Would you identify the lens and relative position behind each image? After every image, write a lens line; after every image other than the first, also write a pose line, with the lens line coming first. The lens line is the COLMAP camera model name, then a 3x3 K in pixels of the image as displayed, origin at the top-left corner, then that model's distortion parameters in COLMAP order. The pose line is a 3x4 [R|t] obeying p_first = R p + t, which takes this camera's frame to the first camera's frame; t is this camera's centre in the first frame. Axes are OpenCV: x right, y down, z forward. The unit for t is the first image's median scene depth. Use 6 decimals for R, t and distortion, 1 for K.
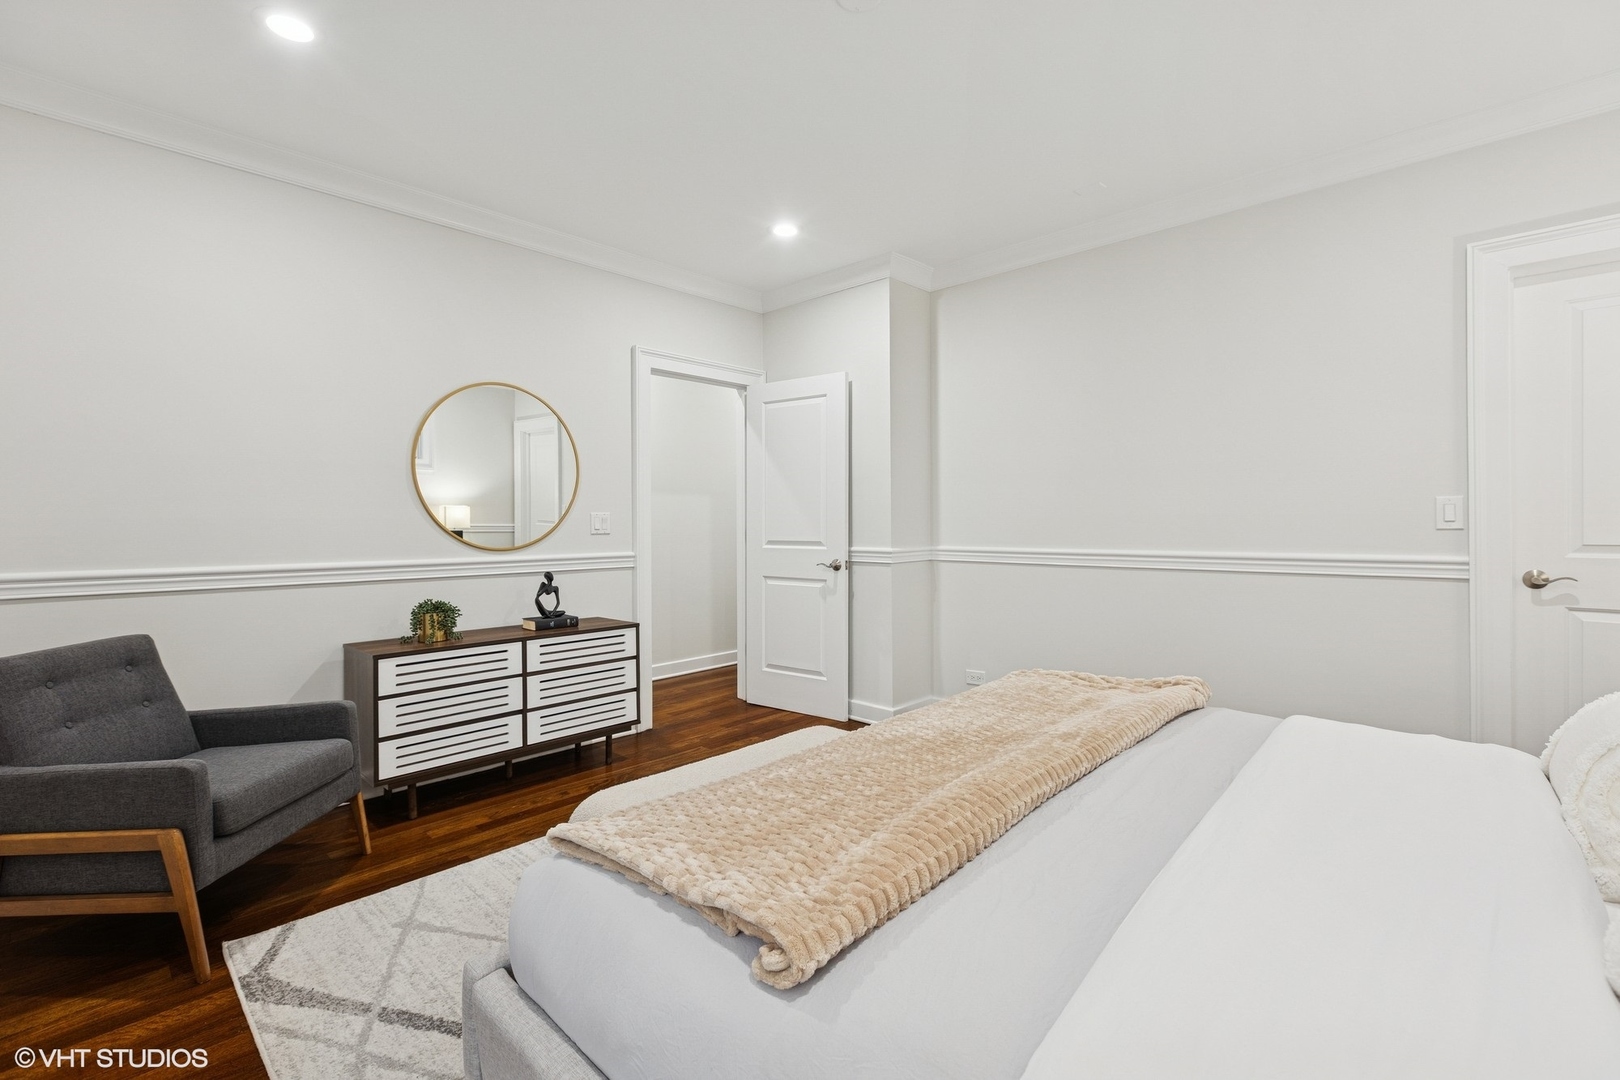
lens RADIAL K [[721.2, 0, 803.7], [0, 721.2, 509.2], [0, 0, 1]] dist [-0.000229, -0.000359]
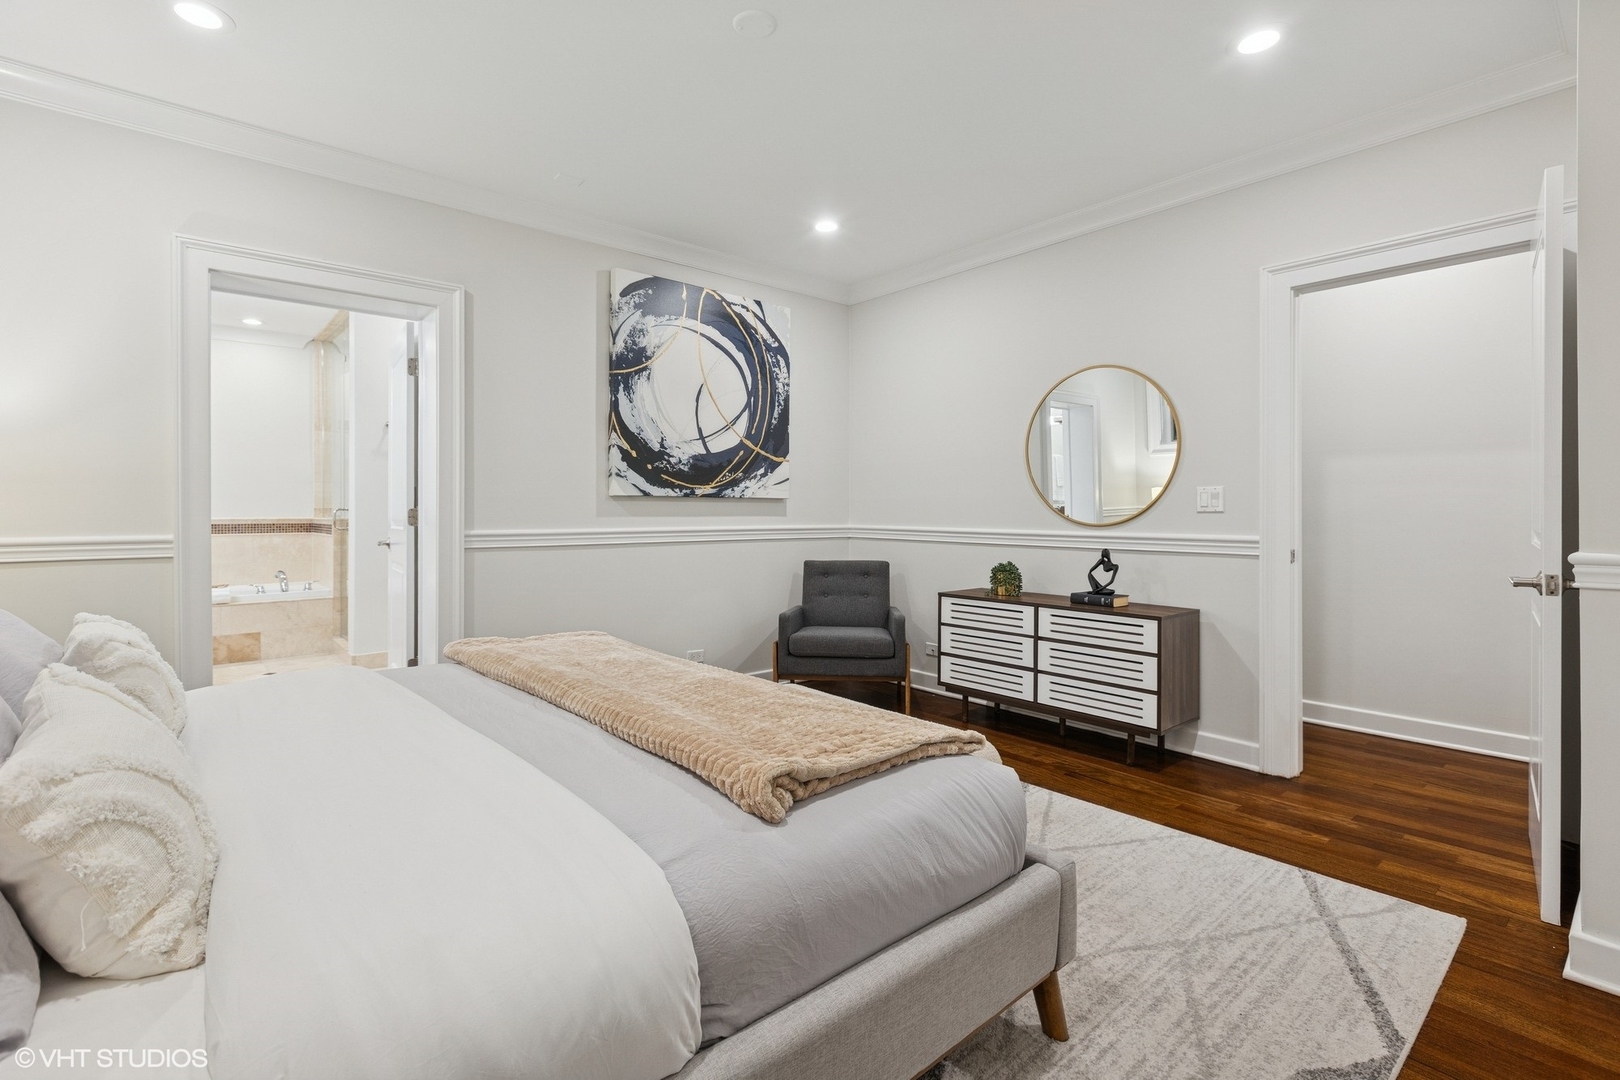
lens RADIAL K [[721.2, 0, 803.7], [0, 721.2, 509.2], [0, 0, 1]] dist [-0.000229, -0.000359]
pose [[-0.088195, -0.005263, -0.996089, 0.734639], [0.009696, 0.999934, -0.006142, 0.038032], [0.996056, -0.010200, -0.088138, 0.746852]]
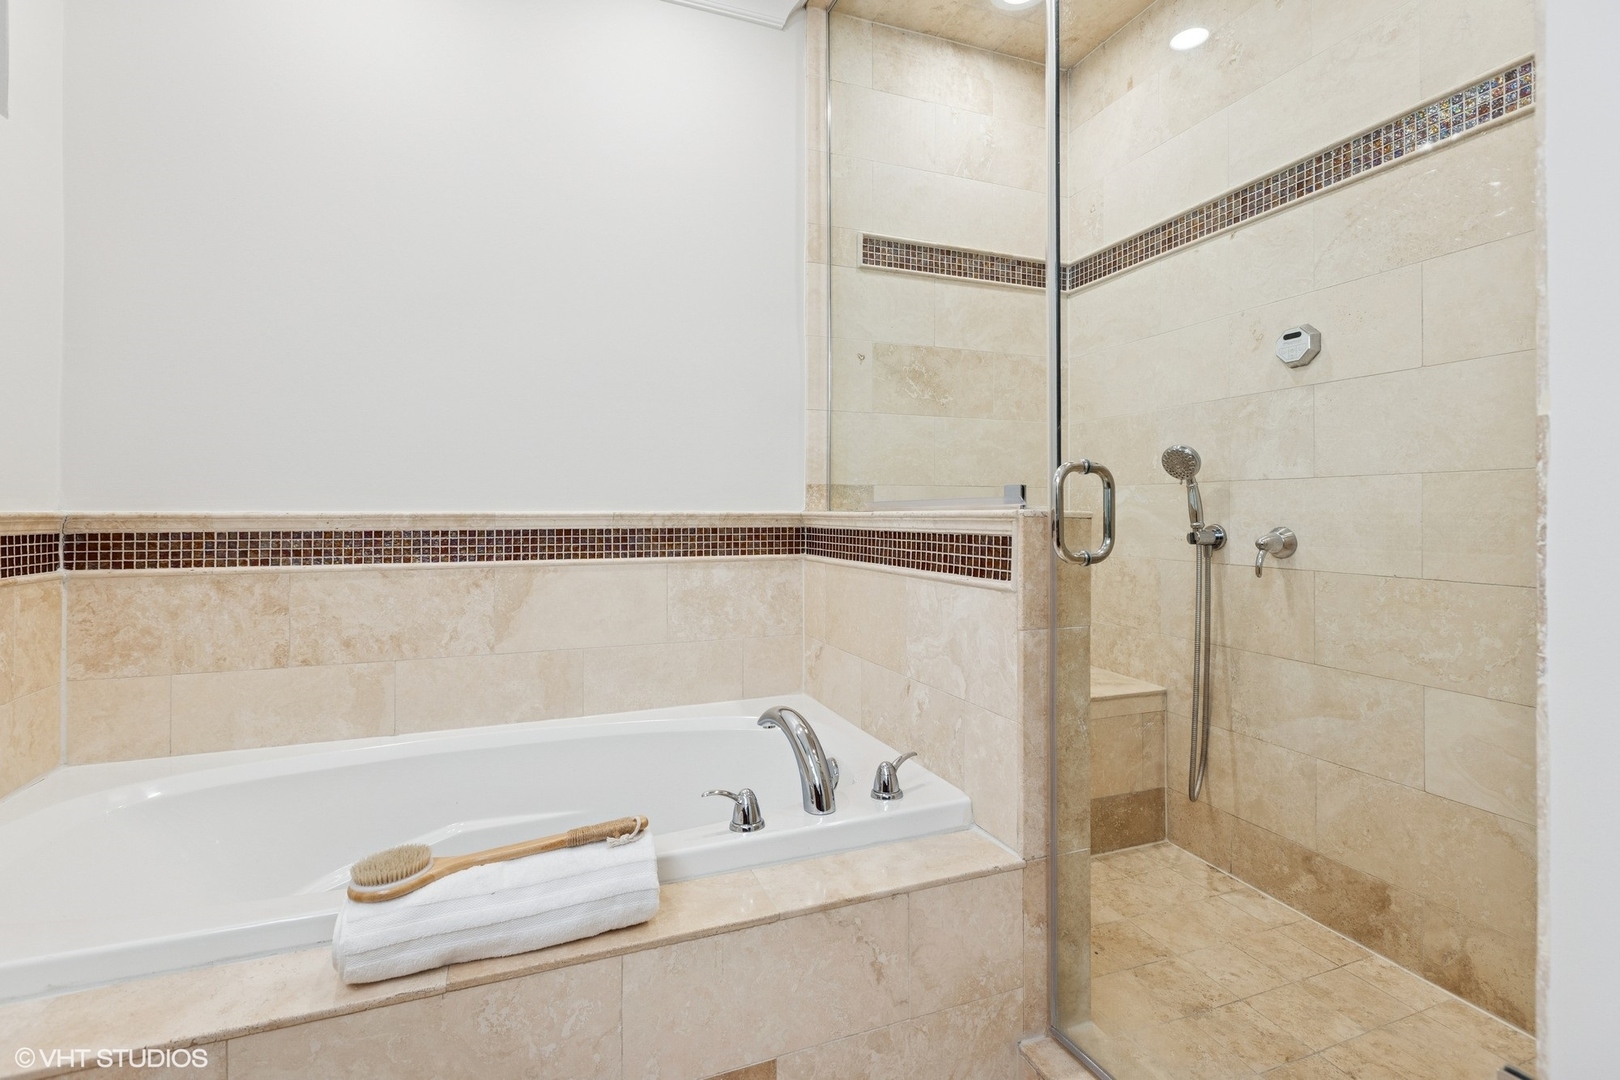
lens RADIAL K [[721.2, 0, 803.7], [0, 721.2, 509.2], [0, 0, 1]] dist [-0.000229, -0.000359]
pose [[-0.423576, -0.008548, -0.905820, -0.493724], [0.006853, 0.999897, -0.012640, 0.042830], [0.905834, -0.011561, -0.423474, -0.479148]]
